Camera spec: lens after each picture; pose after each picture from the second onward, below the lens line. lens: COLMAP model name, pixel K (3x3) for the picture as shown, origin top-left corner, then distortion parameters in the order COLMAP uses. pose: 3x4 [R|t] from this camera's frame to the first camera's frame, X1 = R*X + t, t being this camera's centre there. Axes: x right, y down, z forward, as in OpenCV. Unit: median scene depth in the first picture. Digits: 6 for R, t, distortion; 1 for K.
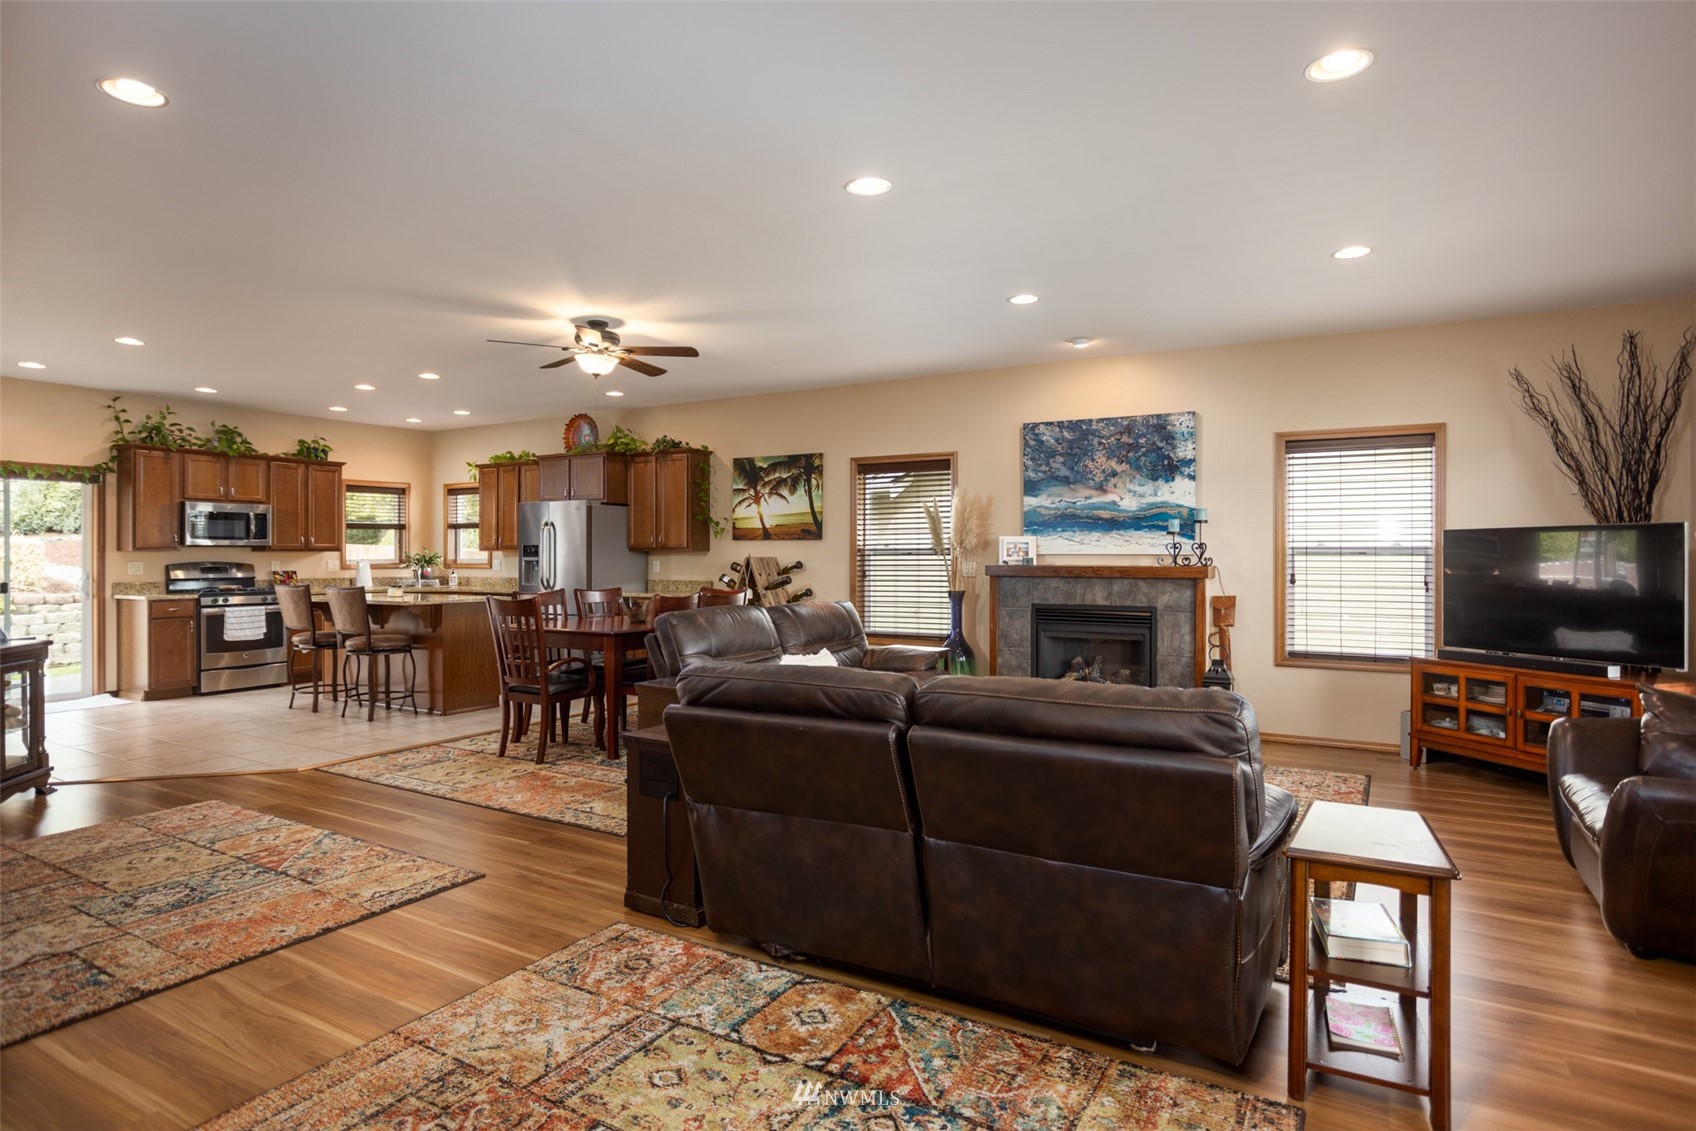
lens RADIAL K [[920.5, 0, 846.1], [0, 920.5, 564.8], [0, 0, 1]] dist [-0.020801, 0.008353]
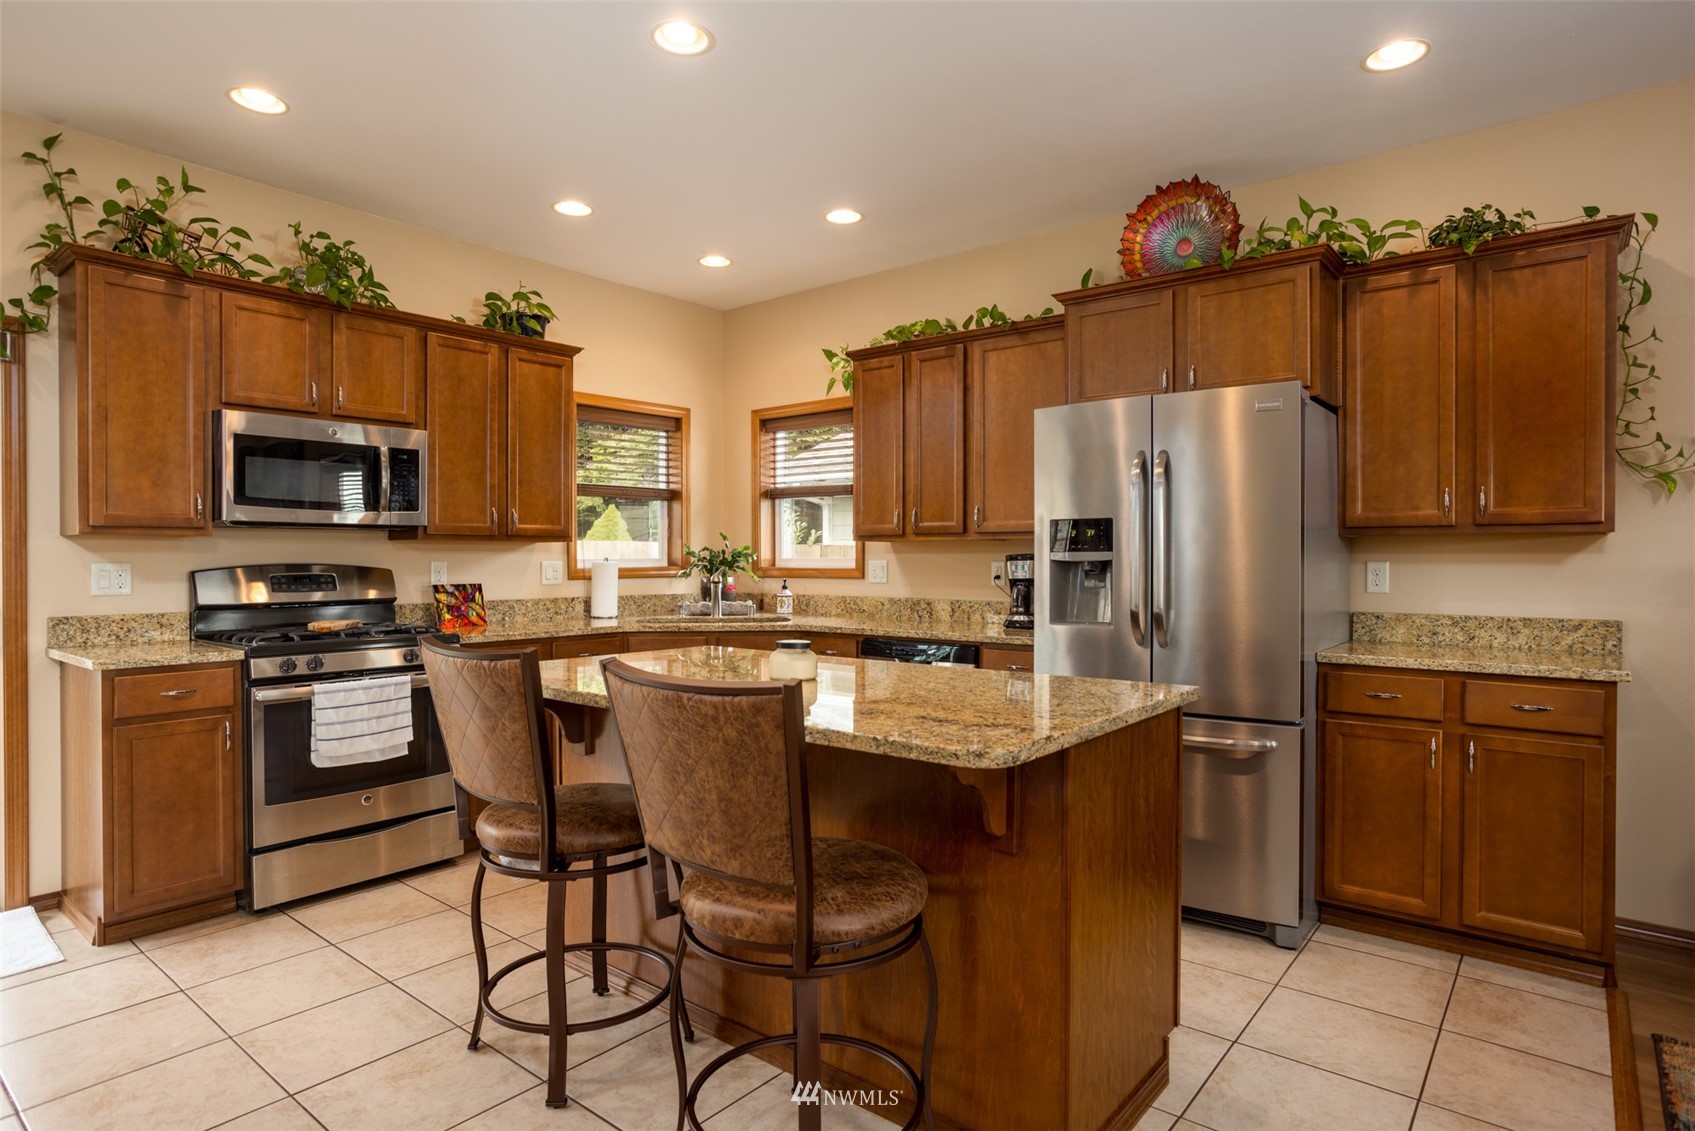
lens RADIAL K [[919.9, 0, 844.7], [0, 919.9, 571.7], [0, 0, 1]] dist [-0.020801, 0.008353]
pose [[0.987907, 0.002800, -0.155024, -0.405853], [-0.002236, 0.999990, 0.003811, -0.001886], [0.155034, -0.003418, 0.987903, 0.665791]]
